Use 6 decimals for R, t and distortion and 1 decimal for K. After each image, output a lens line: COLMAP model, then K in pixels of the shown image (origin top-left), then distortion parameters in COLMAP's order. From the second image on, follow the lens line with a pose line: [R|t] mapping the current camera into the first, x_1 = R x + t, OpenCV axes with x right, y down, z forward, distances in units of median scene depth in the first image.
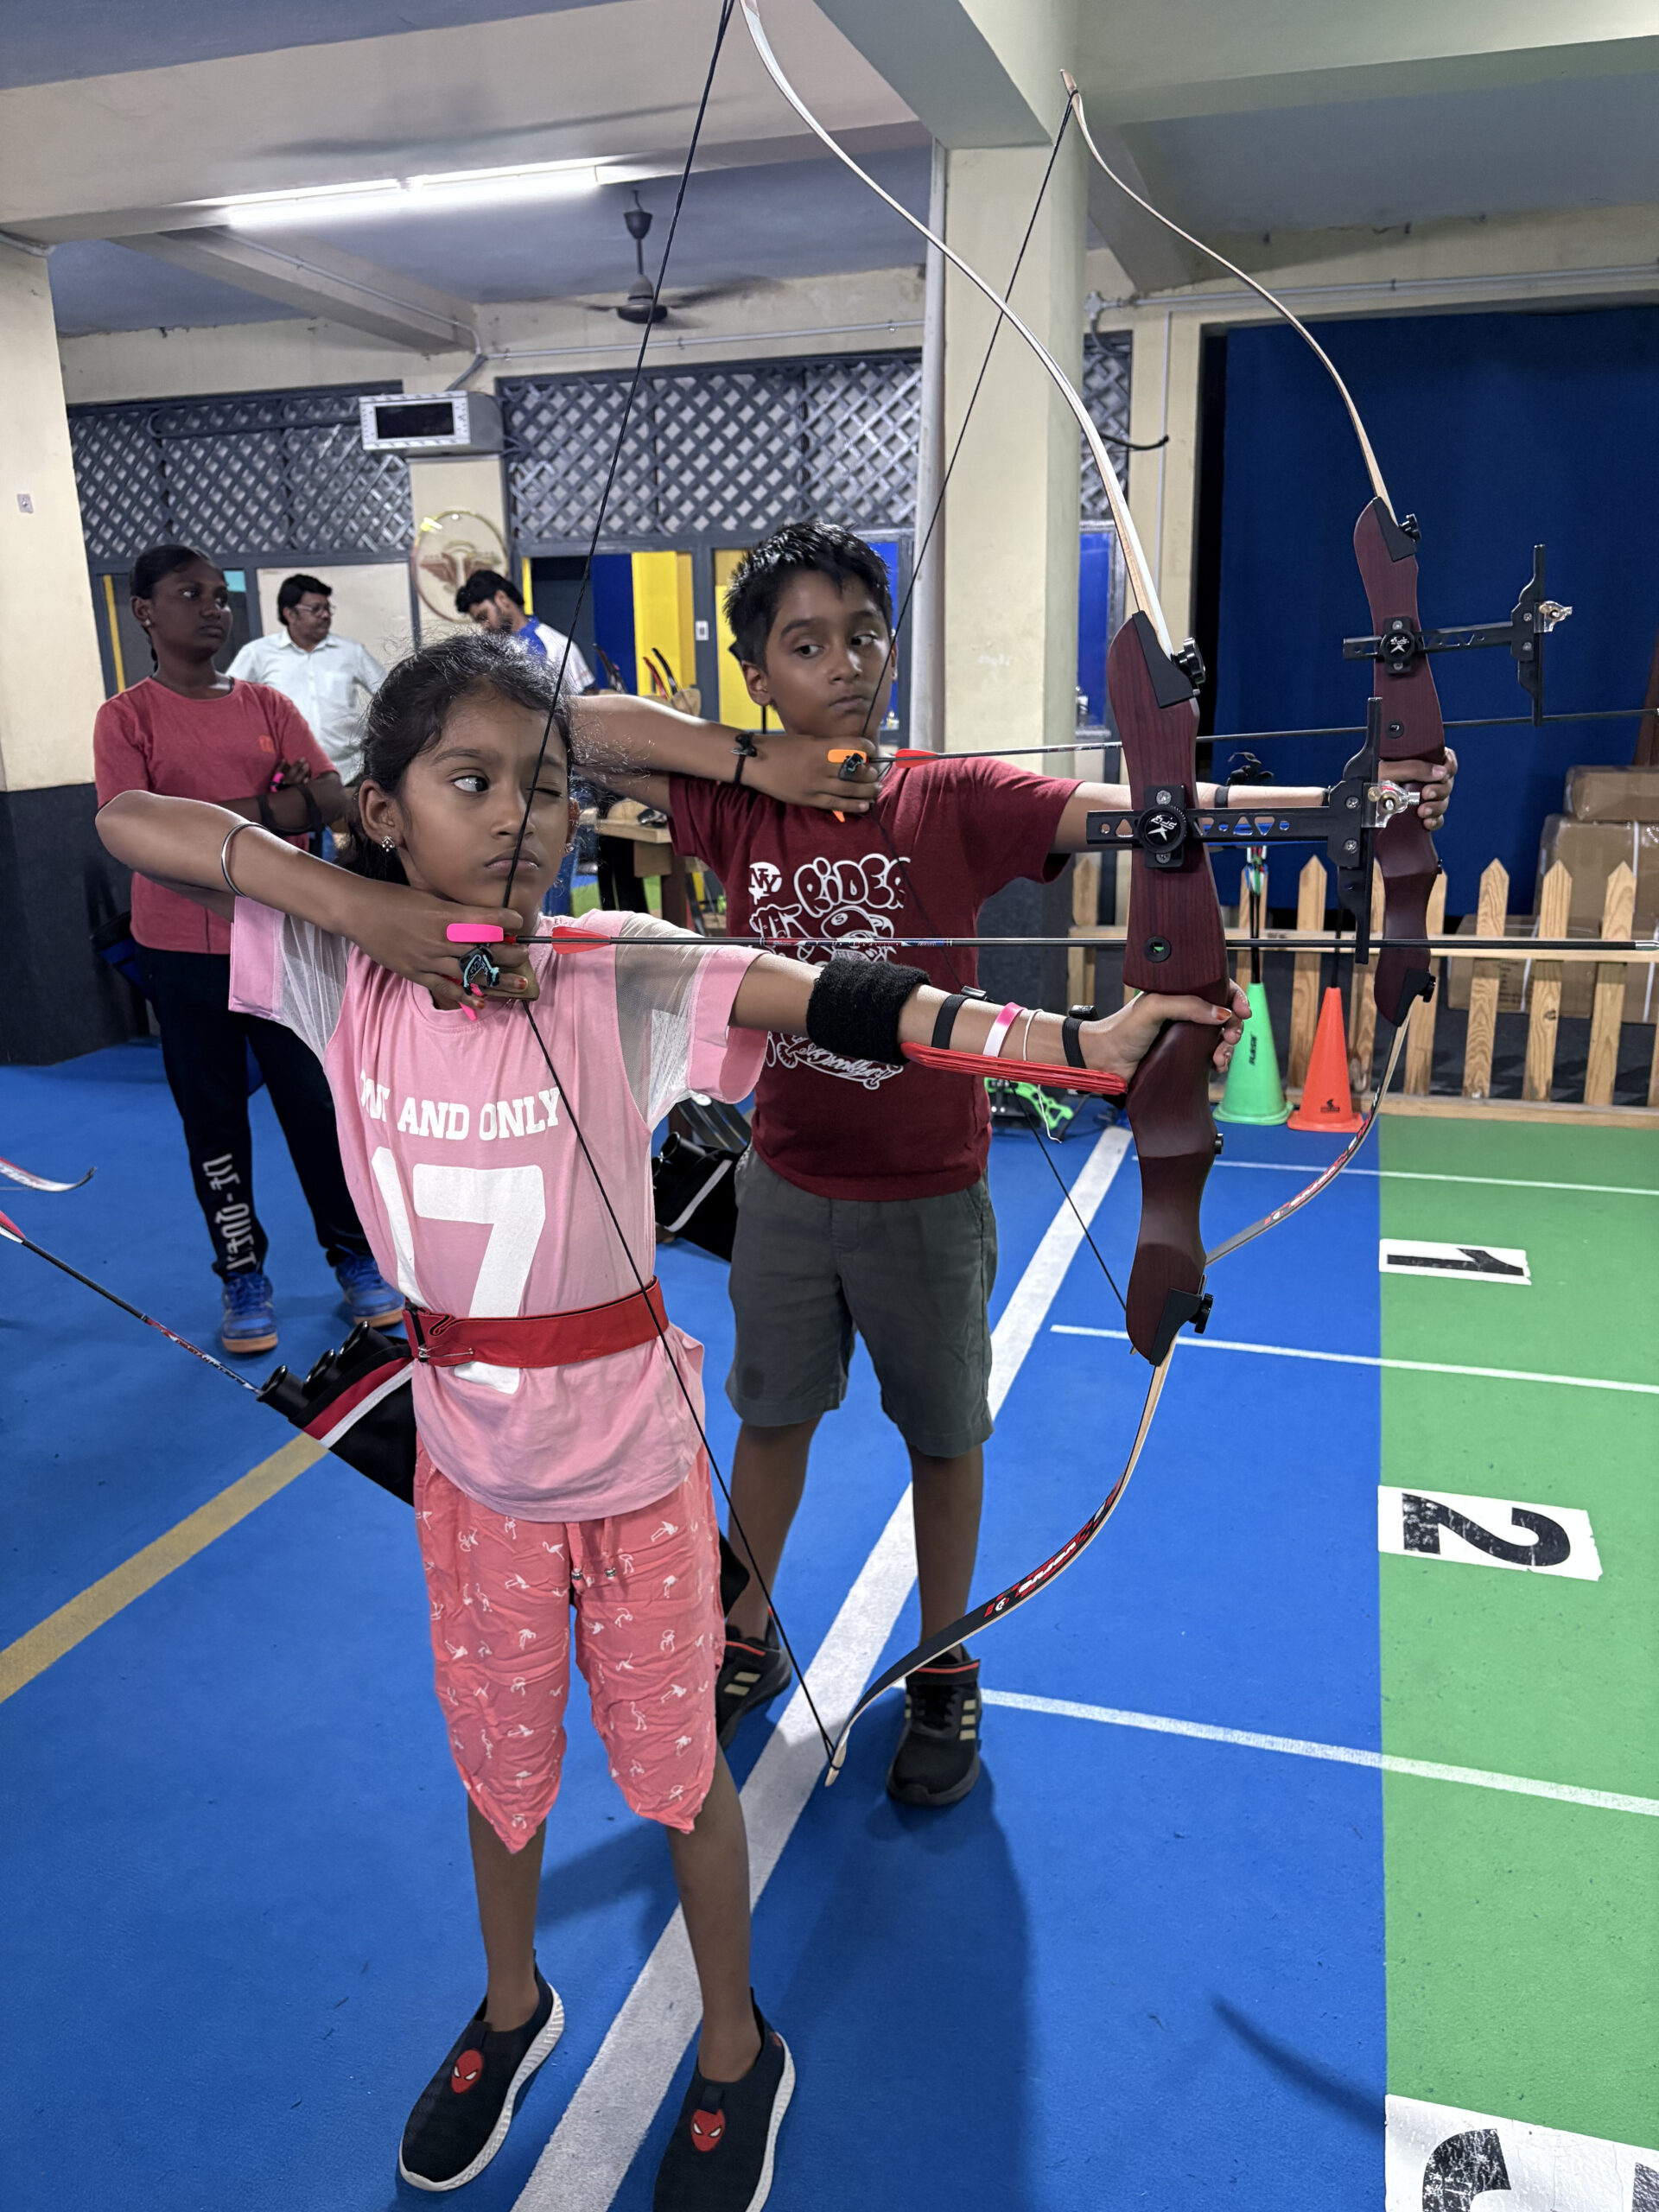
lens RADIAL K [[1697.3, 0, 839.4], [0, 1697.3, 1114.8], [0, 0, 1]] dist [0.026457, -0.003831]
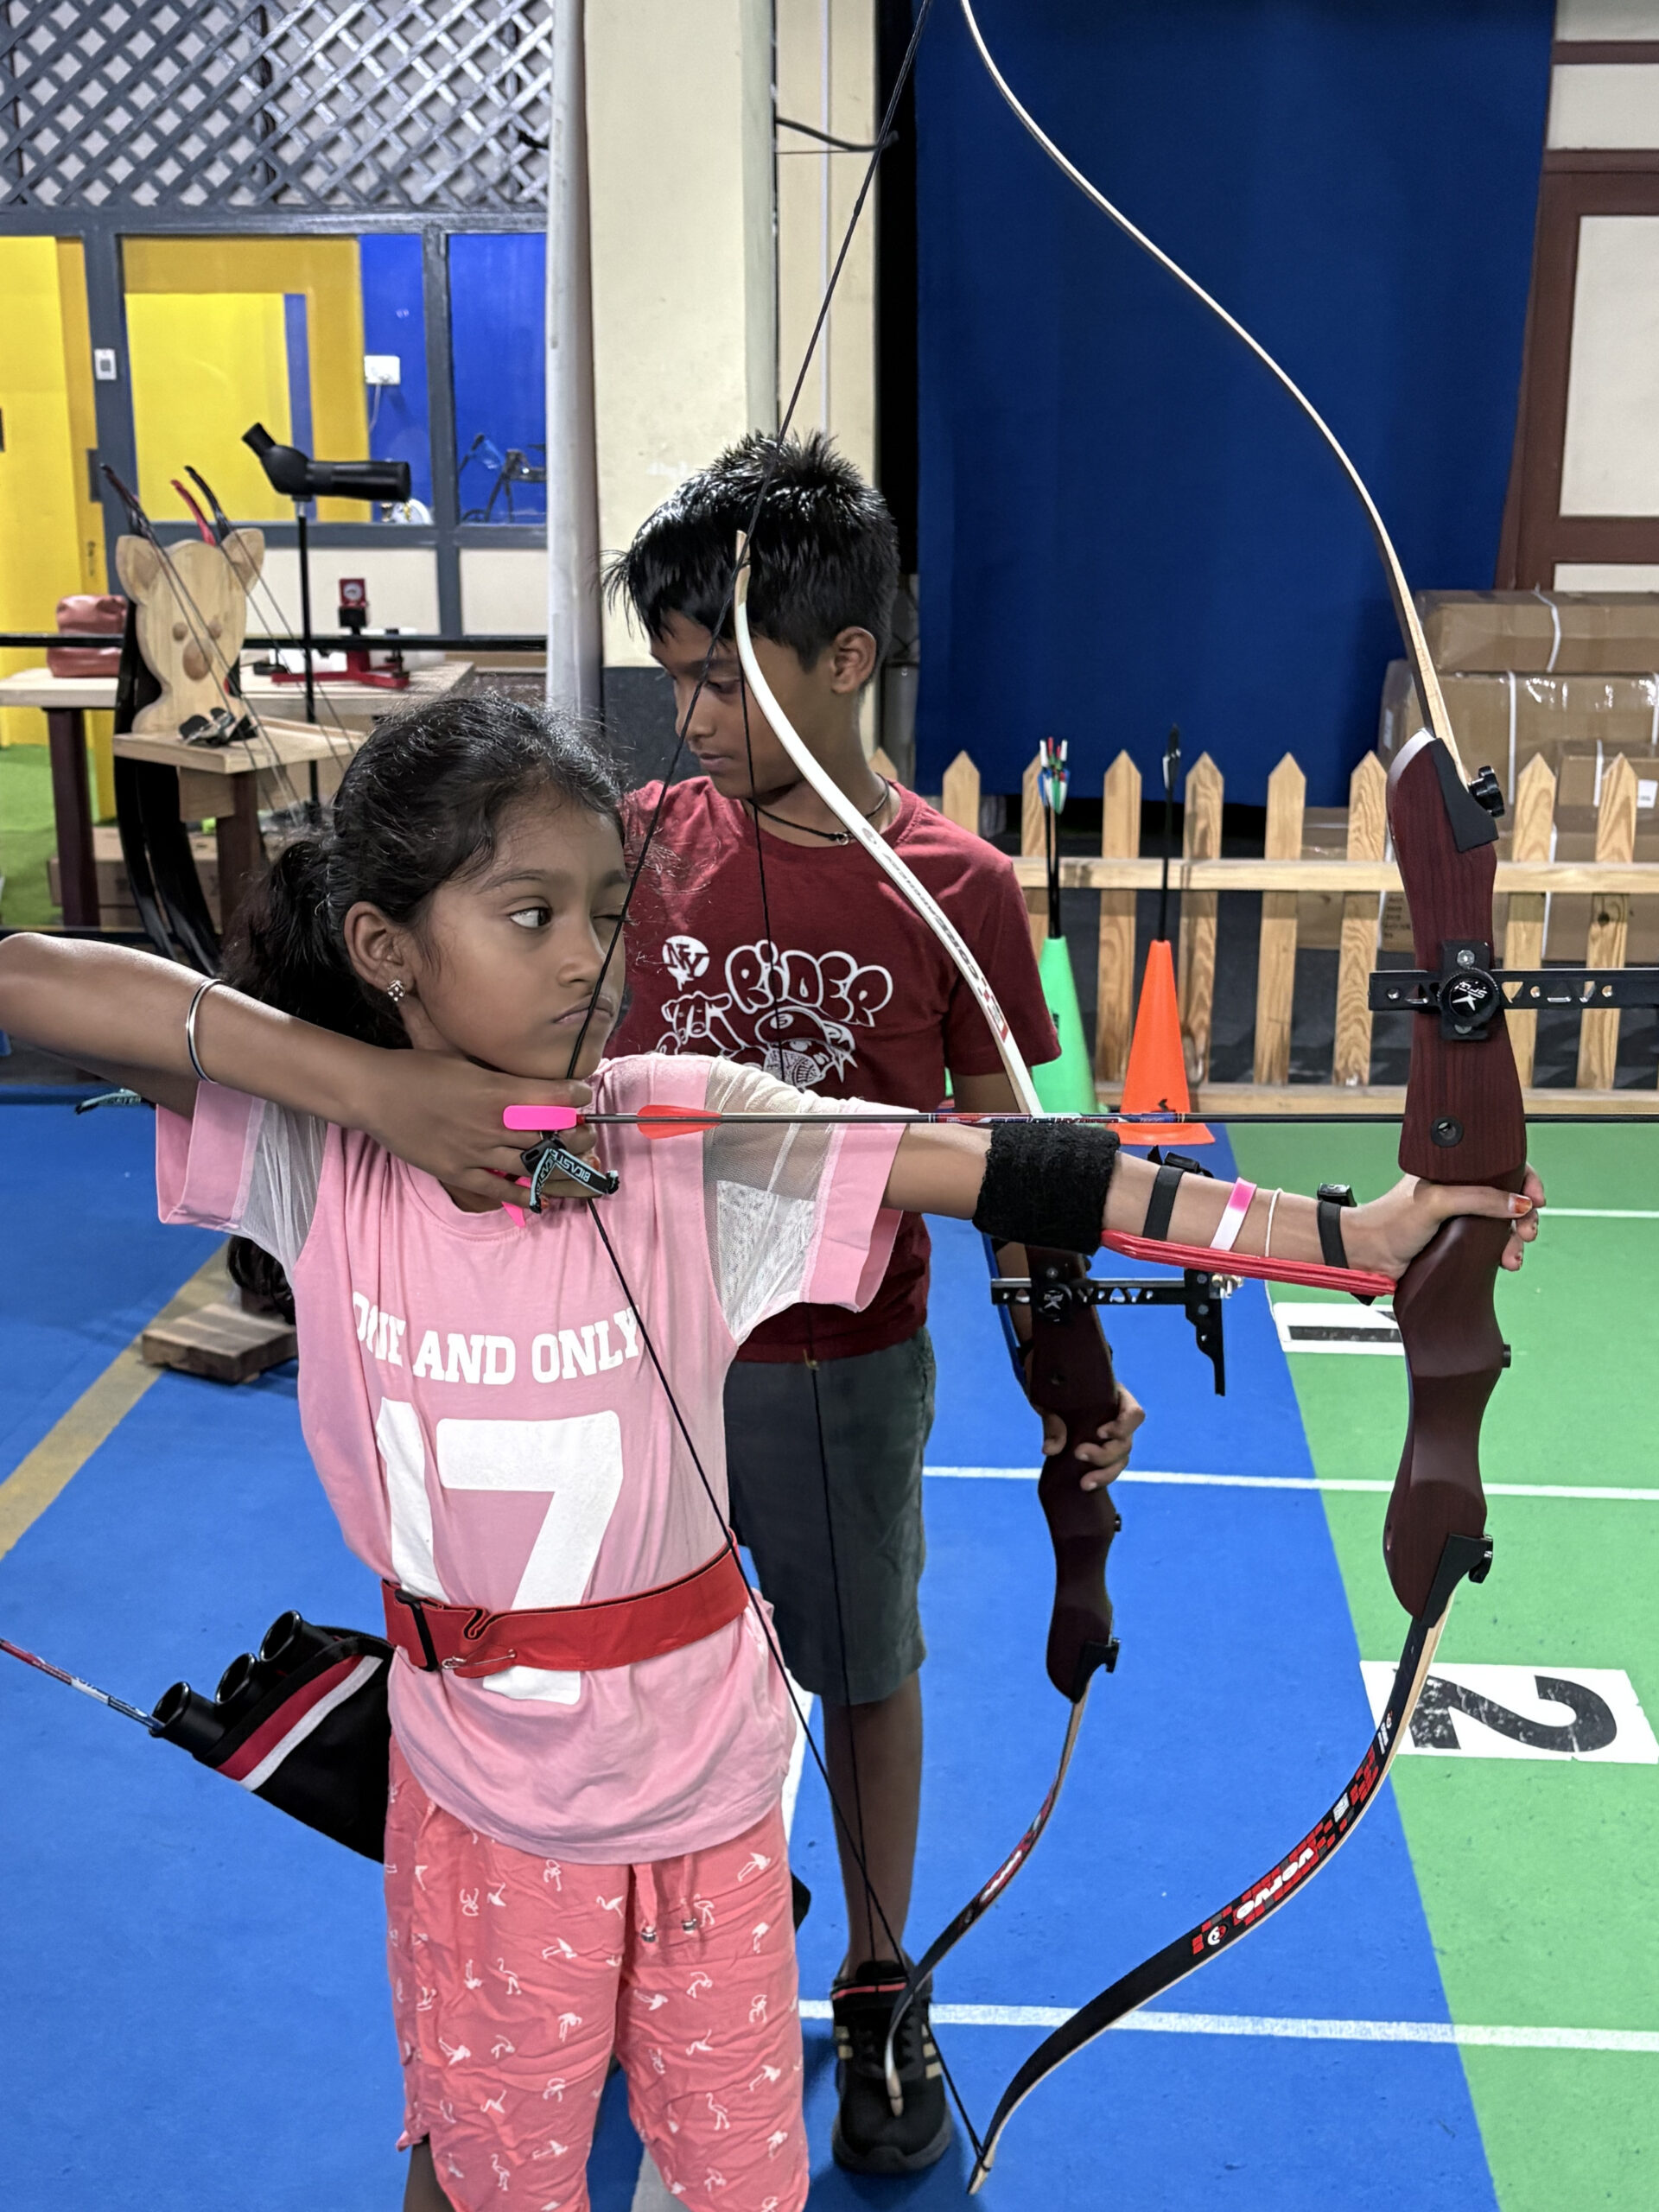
lens RADIAL K [[2755.3, 0, 721.1], [0, 2755.3, 1104.0], [0, 0, 1]] dist [0.190696, -0.540450]
pose [[0.973885, -0.052014, 0.221005, -0.223150], [0.045794, 0.998400, 0.033182, -0.082431], [-0.222377, -0.022194, 0.974708, -0.124765]]
